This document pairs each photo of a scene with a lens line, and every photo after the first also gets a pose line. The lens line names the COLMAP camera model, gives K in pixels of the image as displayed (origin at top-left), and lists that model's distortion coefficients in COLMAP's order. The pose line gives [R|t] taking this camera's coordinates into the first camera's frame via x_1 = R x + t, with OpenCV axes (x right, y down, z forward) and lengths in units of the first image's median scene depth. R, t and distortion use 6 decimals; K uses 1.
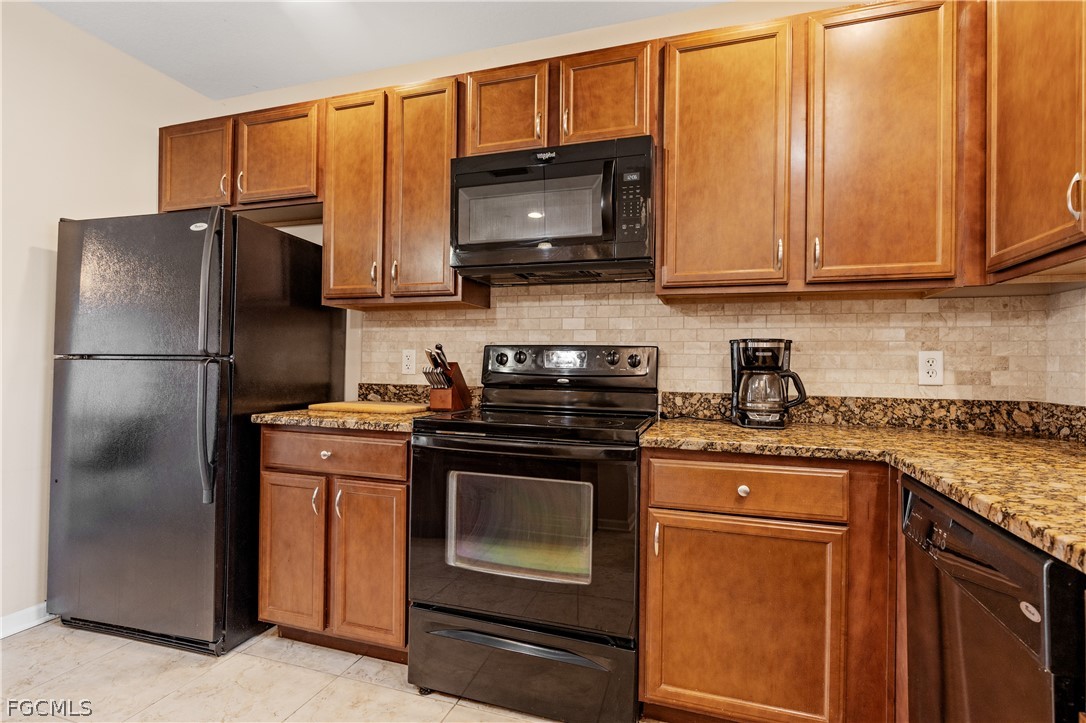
lens RADIAL K [[520.7, 0, 546.9], [0, 520.7, 362.9], [0, 0, 1]] dist [-0.001875, -0.000337]
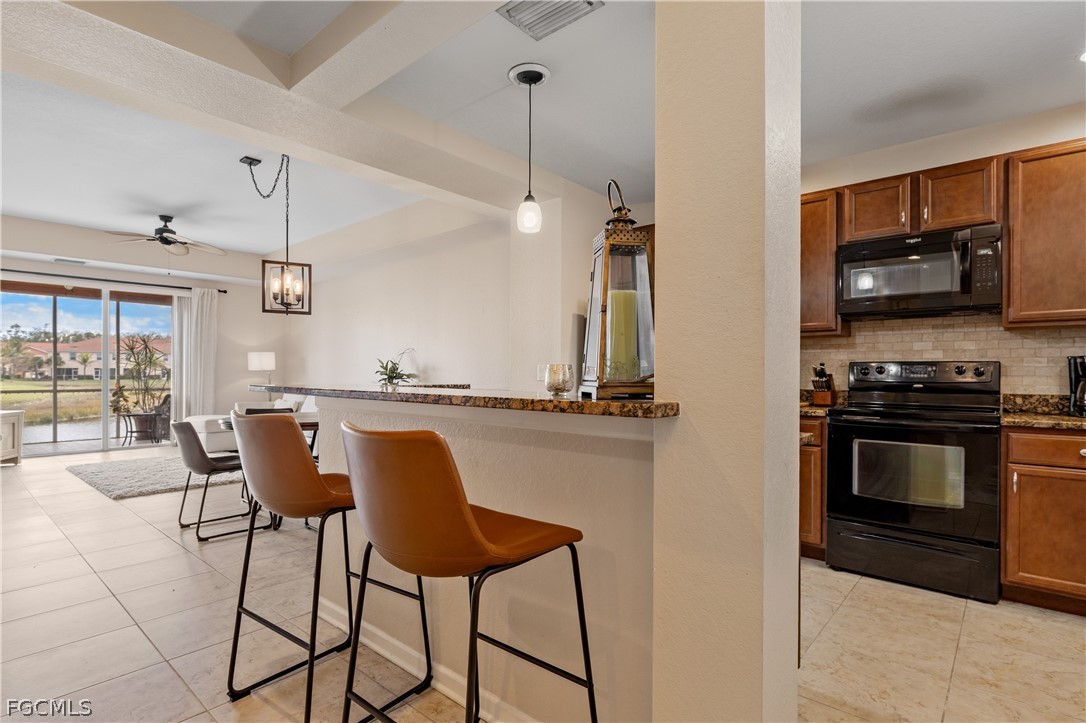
lens RADIAL K [[538.0, 0, 546.2], [0, 538.0, 372.7], [0, 0, 1]] dist [-0.004630, 0.000953]
pose [[0.920640, -0.010126, -0.390280, -0.391280], [0.010695, 0.999943, -0.000715, -0.014908], [0.390265, -0.003516, 0.920696, -0.907913]]
